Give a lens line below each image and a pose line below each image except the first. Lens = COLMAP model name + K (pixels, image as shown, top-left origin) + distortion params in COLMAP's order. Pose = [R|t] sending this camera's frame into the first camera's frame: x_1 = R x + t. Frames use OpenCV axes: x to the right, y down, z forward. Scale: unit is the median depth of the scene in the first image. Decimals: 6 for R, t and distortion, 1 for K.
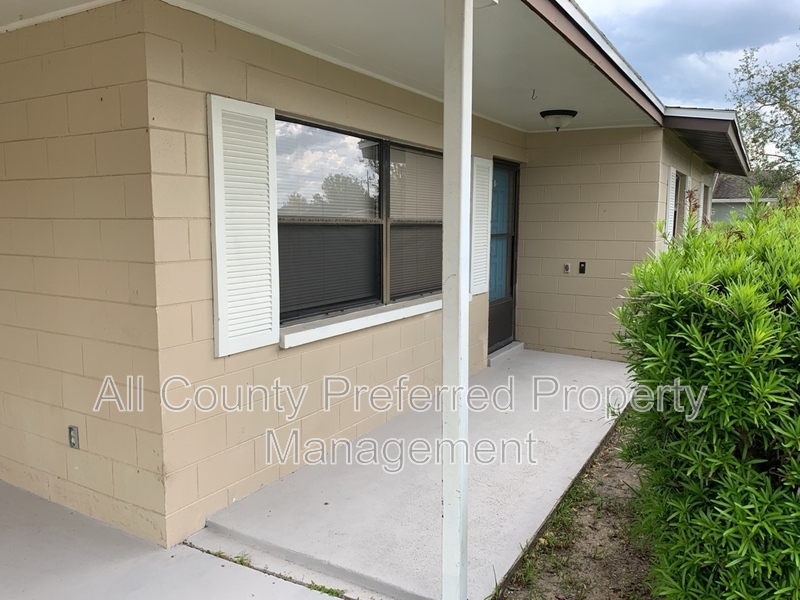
lens RADIAL K [[614.9, 0, 395.2], [0, 614.9, 298.1], [0, 0, 1]] dist [0.017266, -0.001687]
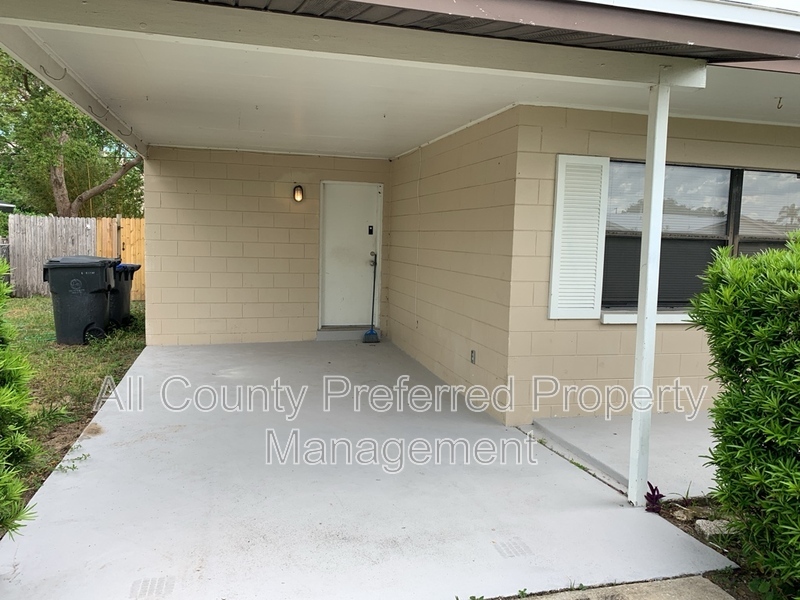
lens RADIAL K [[613.0, 0, 404.0], [0, 613.0, 316.0], [0, 0, 1]] dist [0.013634, 0.004799]
pose [[0.719090, 0.095926, -0.688264, 0.545320], [-0.106271, 0.993957, 0.027502, 0.087740], [0.686743, 0.053366, 0.724939, -0.413727]]
